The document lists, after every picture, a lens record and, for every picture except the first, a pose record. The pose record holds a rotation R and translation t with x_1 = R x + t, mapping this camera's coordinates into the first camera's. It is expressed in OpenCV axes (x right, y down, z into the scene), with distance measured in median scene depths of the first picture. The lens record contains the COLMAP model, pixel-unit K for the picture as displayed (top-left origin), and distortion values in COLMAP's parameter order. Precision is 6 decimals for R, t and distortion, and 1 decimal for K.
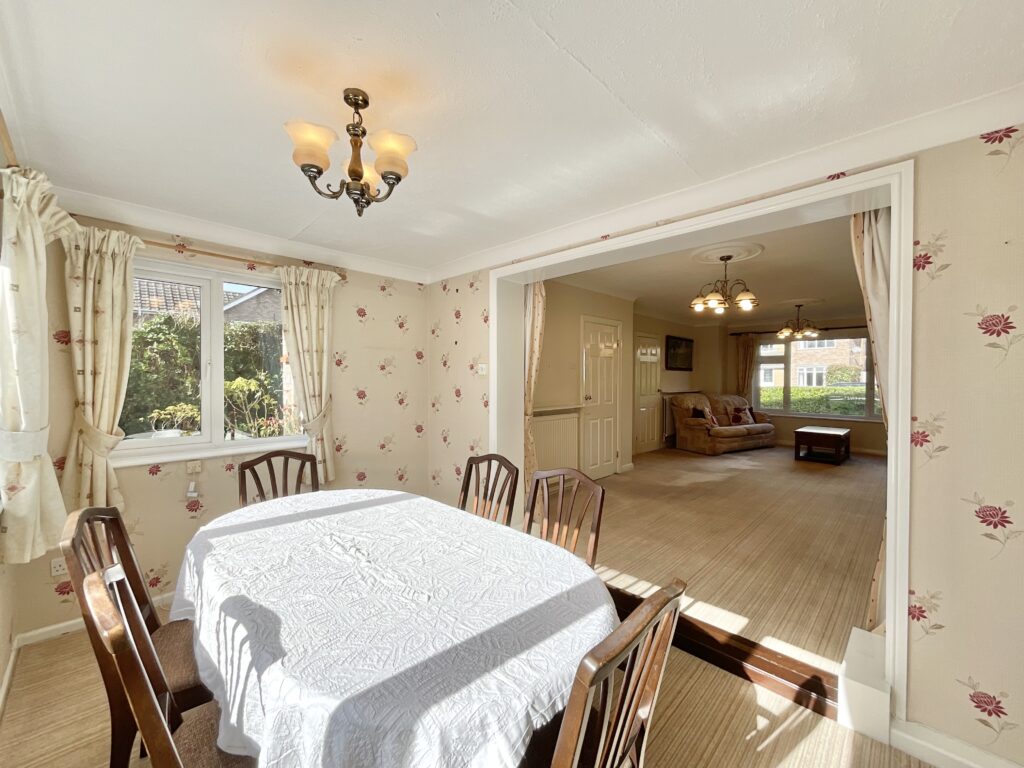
lens RADIAL K [[416.0, 0, 513.9], [0, 416.0, 379.9], [0, 0, 1]] dist [0.001593, 0.000121]
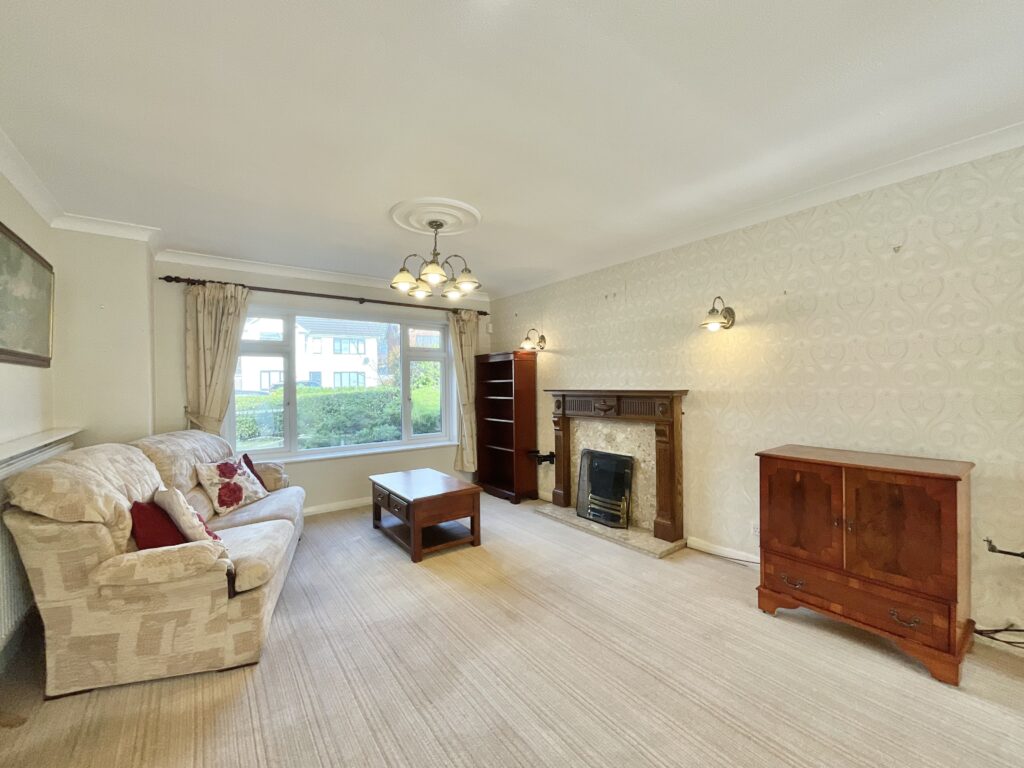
lens RADIAL K [[416.0, 0, 514.1], [0, 416.0, 381.5], [0, 0, 1]] dist [0.001593, 0.000121]
pose [[0.155187, -0.016323, 0.987750, 0.196151], [0.016863, 0.999762, 0.013873, -0.011371], [-0.987741, 0.014503, 0.155425, 0.678859]]
